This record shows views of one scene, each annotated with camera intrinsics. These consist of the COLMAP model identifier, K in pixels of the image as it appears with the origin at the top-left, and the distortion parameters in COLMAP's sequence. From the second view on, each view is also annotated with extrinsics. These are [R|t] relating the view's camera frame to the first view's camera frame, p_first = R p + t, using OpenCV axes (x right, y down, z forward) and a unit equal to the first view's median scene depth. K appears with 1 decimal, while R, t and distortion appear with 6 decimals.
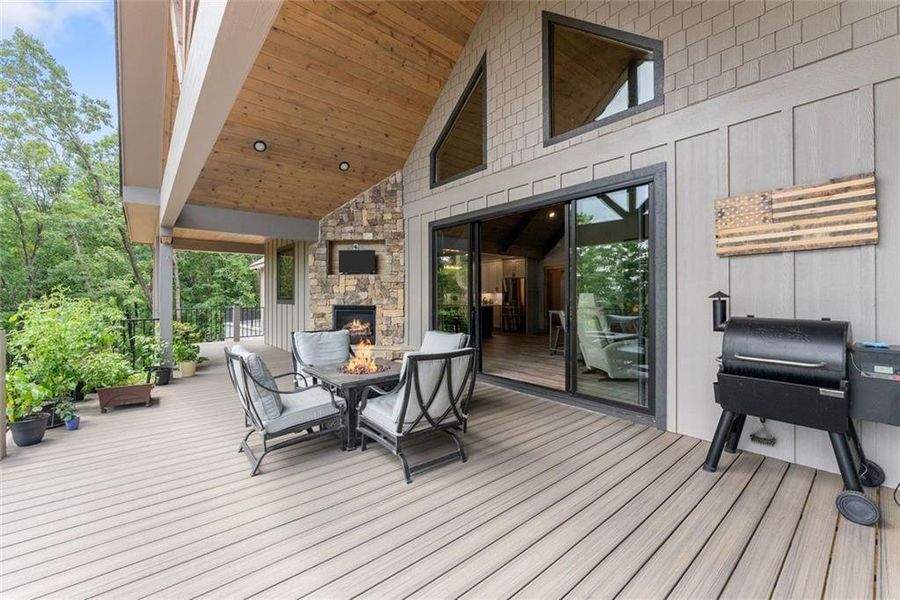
lens RADIAL K [[364.2, 0, 447.2], [0, 364.2, 300.5], [0, 0, 1]] dist [-0.000211, 0.000051]
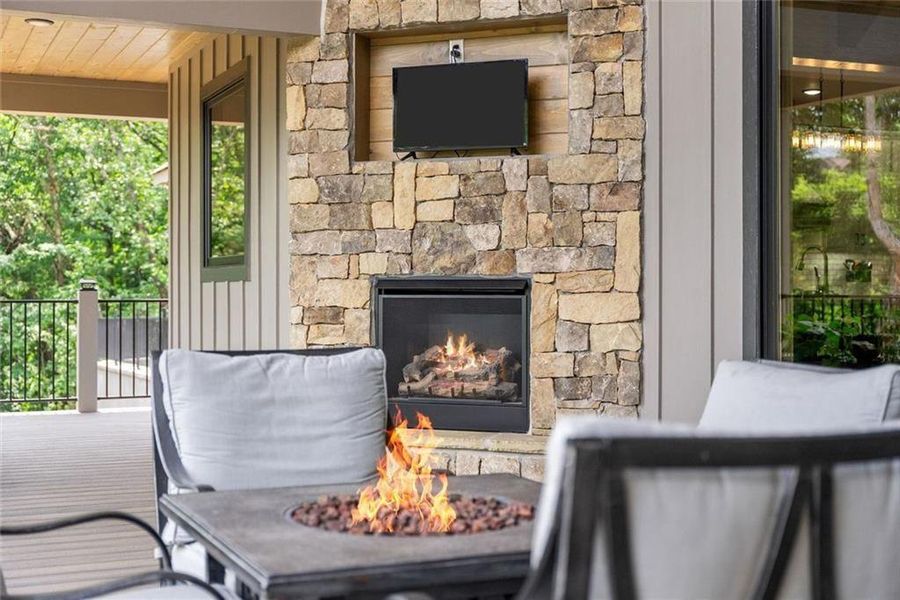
lens RADIAL K [[1224.2, 0, 450.0], [0, 1224.2, 300.0], [0, 0, 1]] dist [0.019047, 0.028573]
pose [[0.954671, 0.000137, -0.297662, 0.003968], [-0.002757, 0.999961, -0.008383, 0.036840], [0.297649, 0.008824, 0.954635, 0.172287]]
